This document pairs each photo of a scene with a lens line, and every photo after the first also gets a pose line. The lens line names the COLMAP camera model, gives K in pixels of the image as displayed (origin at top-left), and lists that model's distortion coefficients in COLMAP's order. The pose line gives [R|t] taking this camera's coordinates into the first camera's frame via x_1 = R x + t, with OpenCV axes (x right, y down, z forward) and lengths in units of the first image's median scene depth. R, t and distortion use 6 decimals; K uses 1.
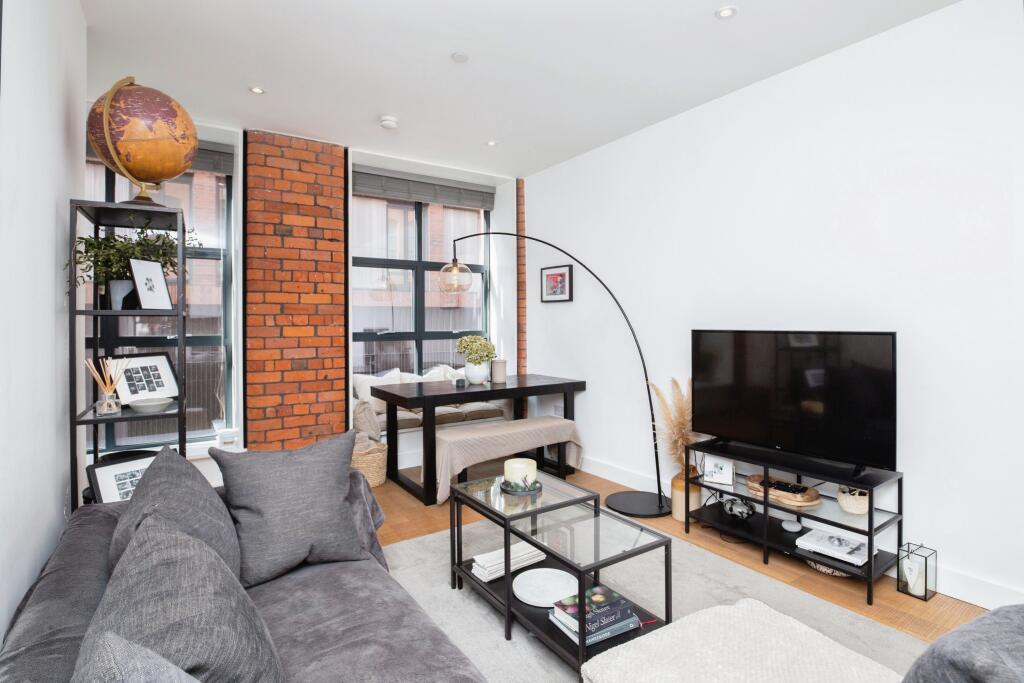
lens RADIAL K [[516.0, 0, 511.5], [0, 516.0, 337.6], [0, 0, 1]] dist [-0.001856, -0.000418]
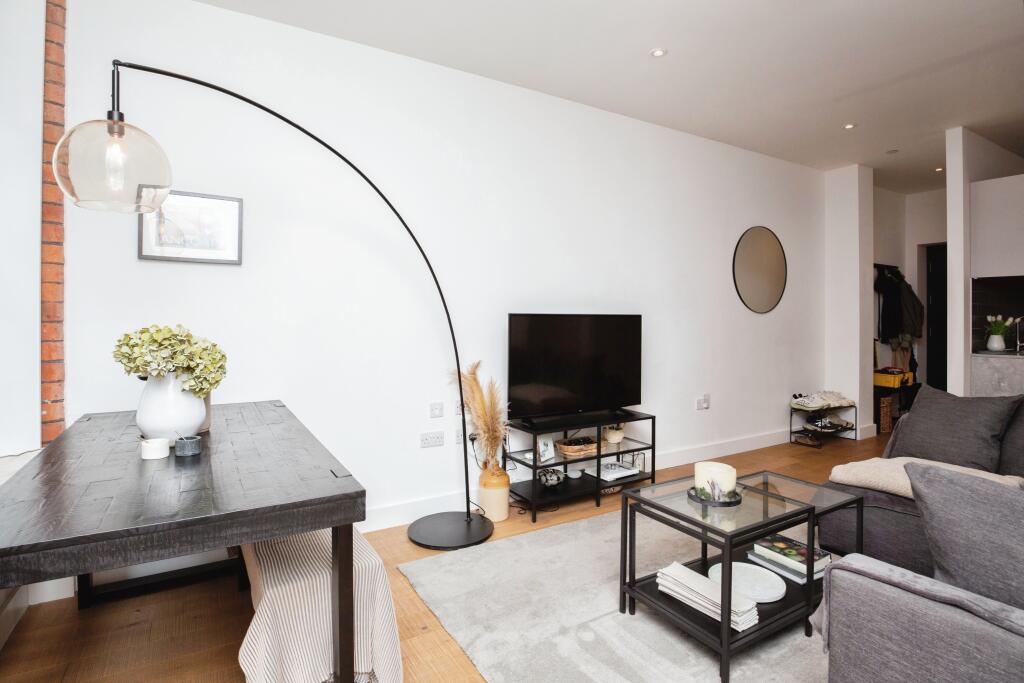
lens RADIAL K [[516.0, 0, 527.9], [0, 516.0, 317.3], [0, 0, 1]] dist [-0.001856, -0.000418]
pose [[0.010507, 0.007386, 0.999918, -0.389584], [0.016865, 0.999829, -0.007562, -0.003027], [-0.999803, 0.016943, 0.010380, 0.598966]]
